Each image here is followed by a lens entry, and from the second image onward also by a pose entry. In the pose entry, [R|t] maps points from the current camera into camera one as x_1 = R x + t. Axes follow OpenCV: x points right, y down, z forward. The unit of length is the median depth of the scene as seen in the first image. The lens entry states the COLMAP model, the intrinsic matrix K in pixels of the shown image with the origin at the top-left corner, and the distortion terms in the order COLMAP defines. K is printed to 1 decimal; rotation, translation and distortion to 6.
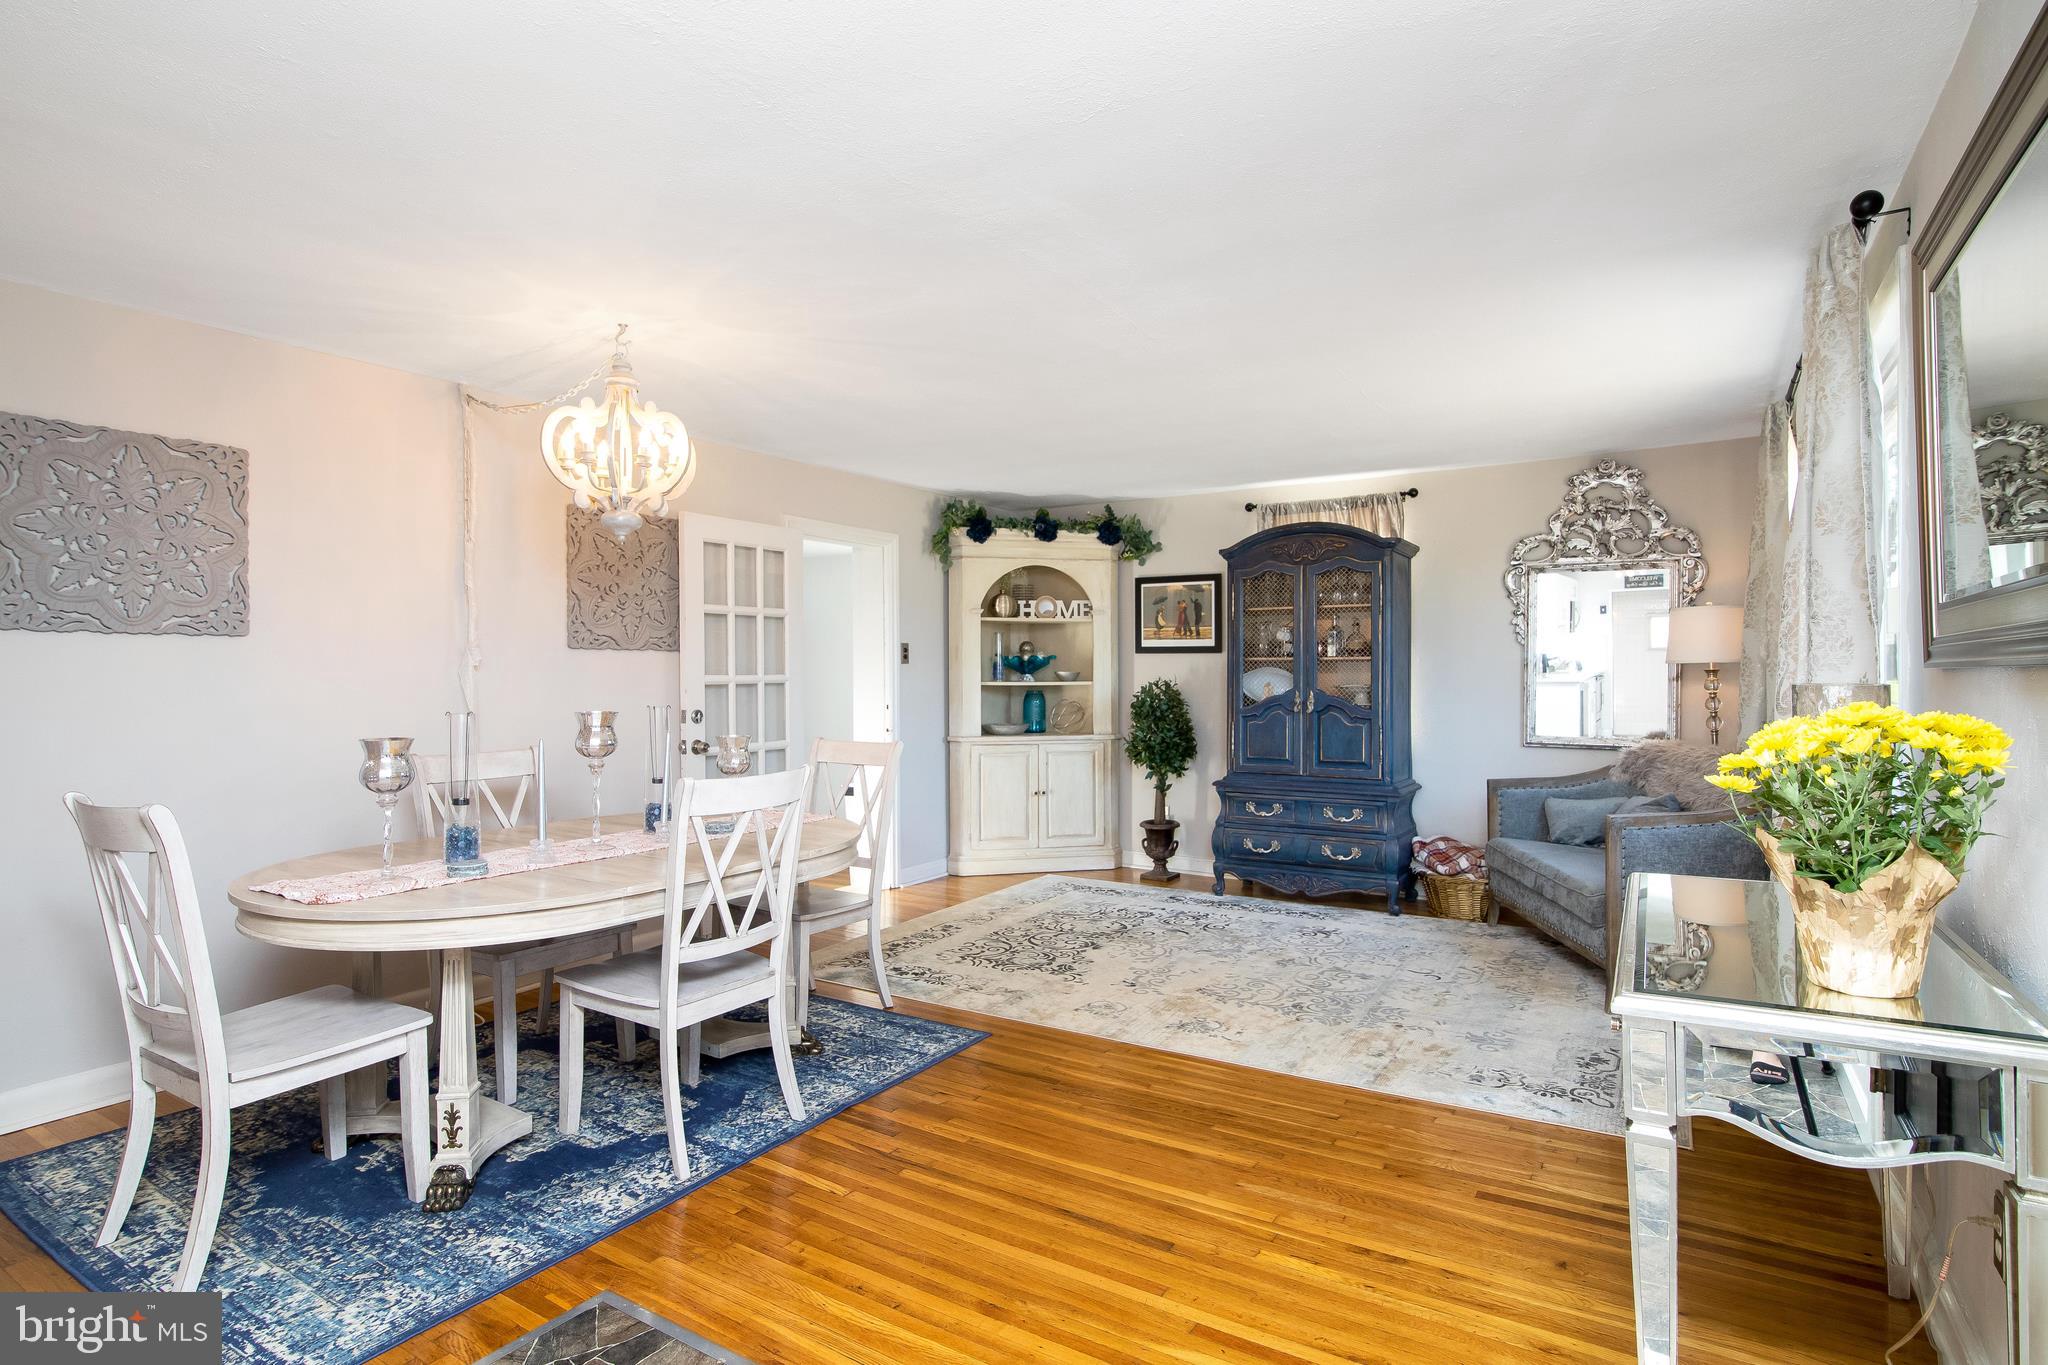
lens RADIAL K [[1023.8, 0, 1034.7], [0, 1023.8, 676.7], [0, 0, 1]] dist [-0.004338, 0.000404]
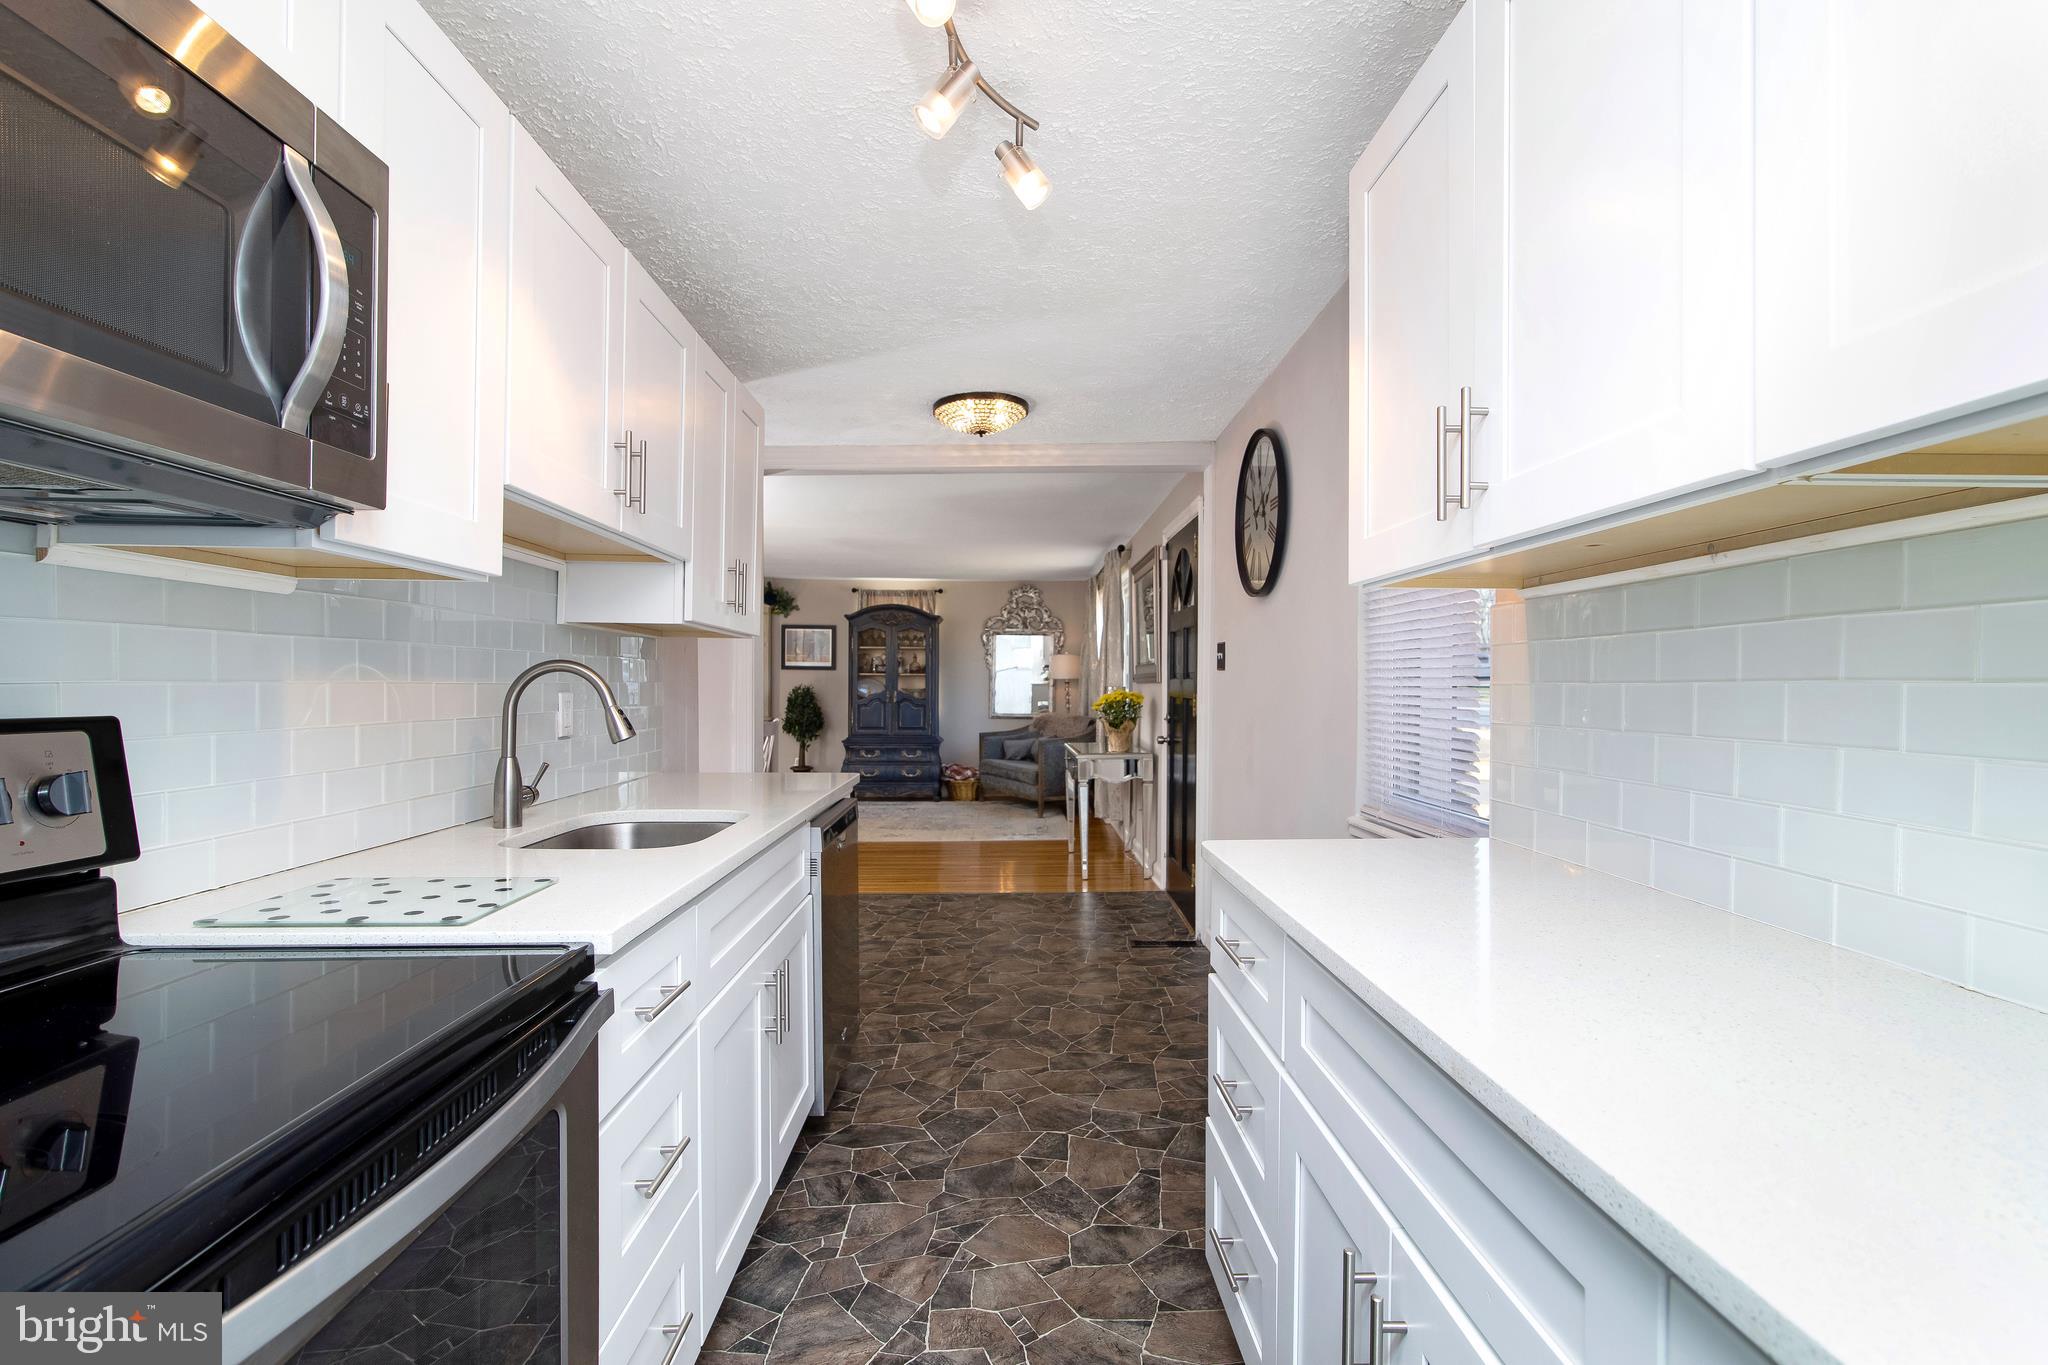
lens RADIAL K [[939.4, 0, 1017.9], [0, 939.4, 683.3], [0, 0, 1]] dist [-0.004640, 0.001130]
pose [[0.837508, 0.006888, 0.546381, -0.515323], [-0.005541, 0.999976, -0.004112, 0.005265], [-0.546397, 0.000417, 0.837526, -0.626021]]
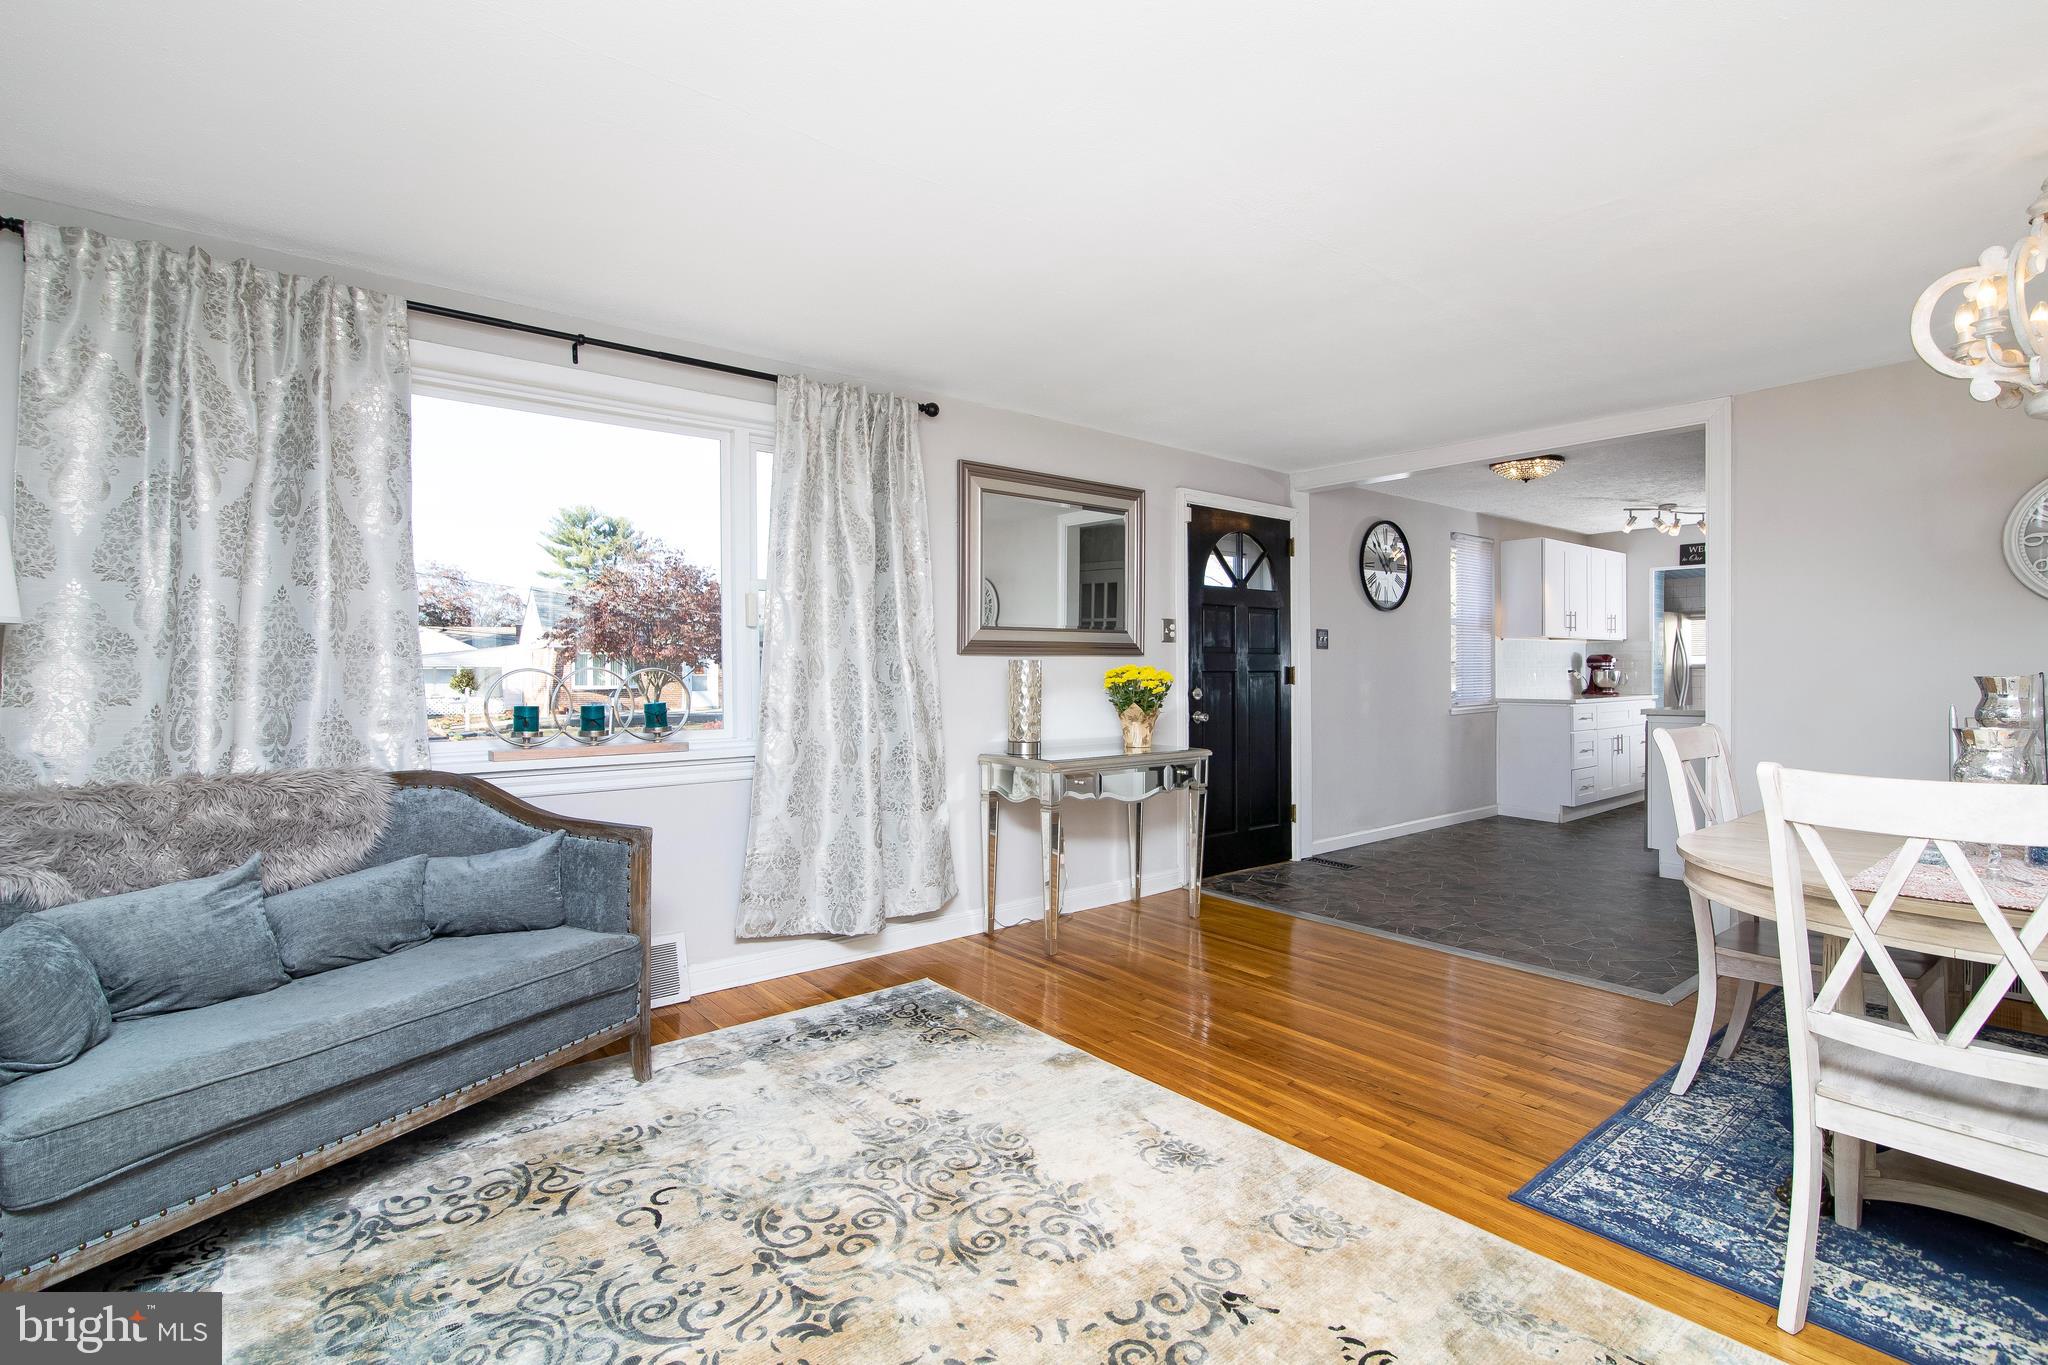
lens RADIAL K [[939.4, 0, 1024.5], [0, 939.4, 676.9], [0, 0, 1]] dist [-0.004640, 0.001130]
pose [[-0.944116, 0.011427, 0.329415, 0.040322], [0.012901, 0.999914, 0.002290, 0.015774], [-0.329360, 0.006412, -0.944183, 1.396534]]
